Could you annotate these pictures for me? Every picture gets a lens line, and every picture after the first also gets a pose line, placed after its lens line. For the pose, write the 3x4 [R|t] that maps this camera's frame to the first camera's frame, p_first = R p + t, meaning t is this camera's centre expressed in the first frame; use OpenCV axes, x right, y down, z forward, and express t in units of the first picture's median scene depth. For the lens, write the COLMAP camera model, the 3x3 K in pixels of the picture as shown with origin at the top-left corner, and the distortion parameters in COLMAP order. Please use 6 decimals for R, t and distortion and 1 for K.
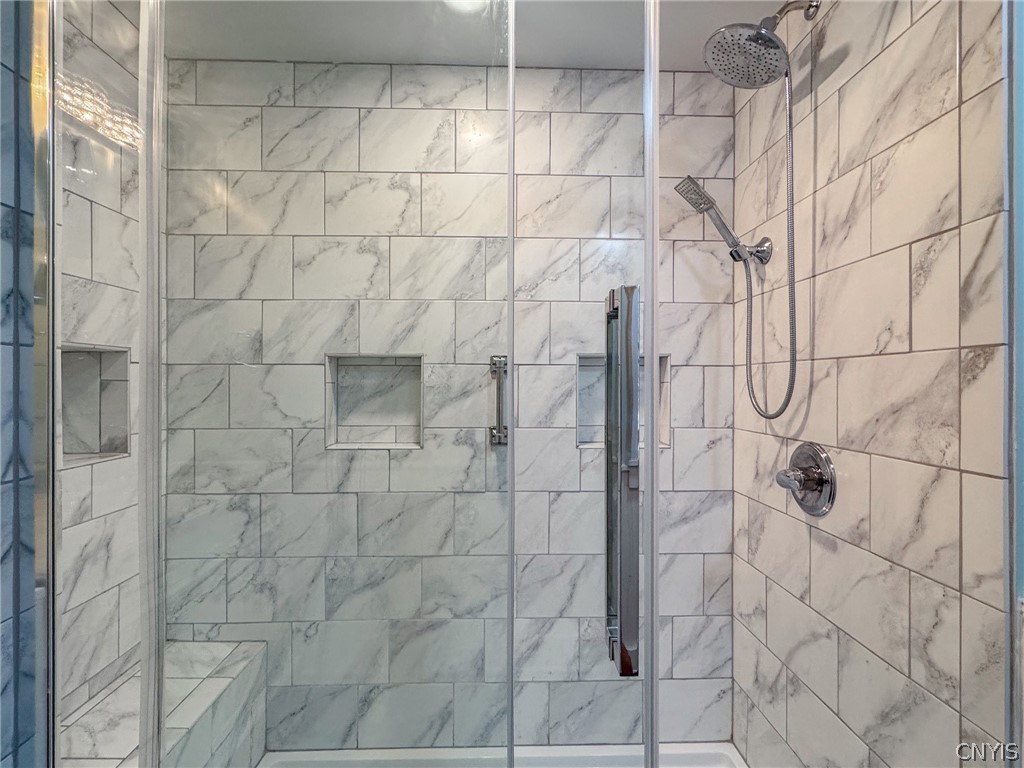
lens RADIAL K [[508.4, 0, 509.8], [0, 508.4, 383.9], [0, 0, 1]] dist [-0.003833, -0.001409]
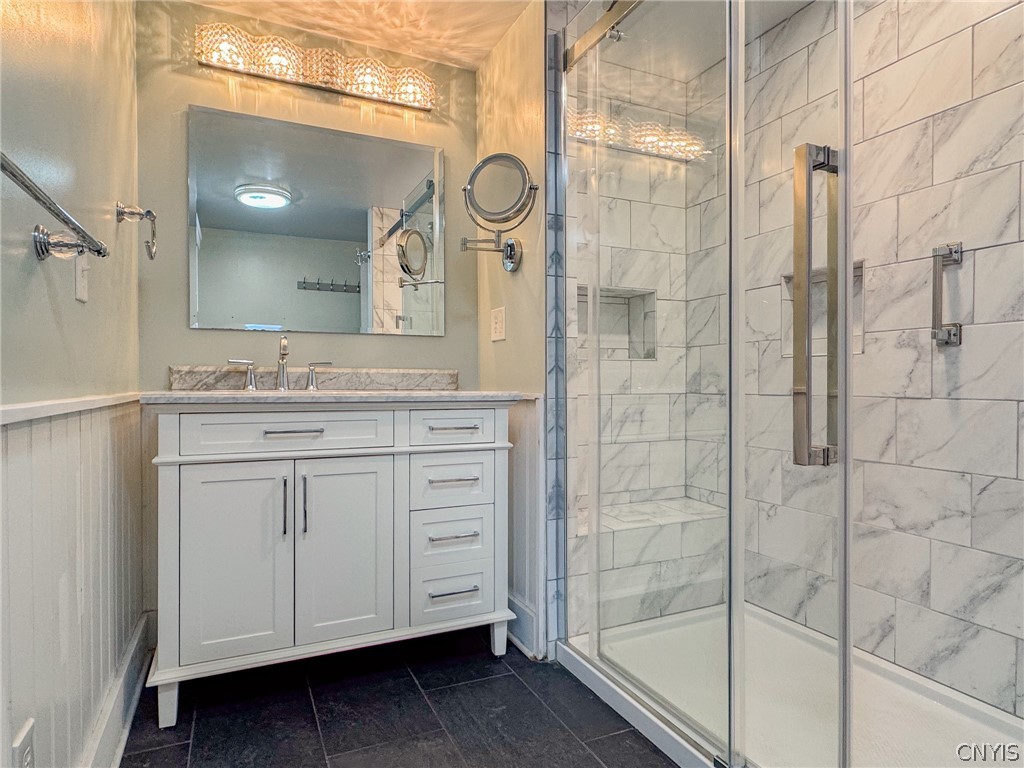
lens RADIAL K [[577.3, 0, 509.4], [0, 577.3, 384.4], [0, 0, 1]] dist [-0.005989, 0.000324]
pose [[0.408344, 0.004011, -0.912819, 0.579957], [0.006952, 0.999948, 0.007503, 0.174828], [0.912802, -0.009410, 0.408295, -0.102344]]
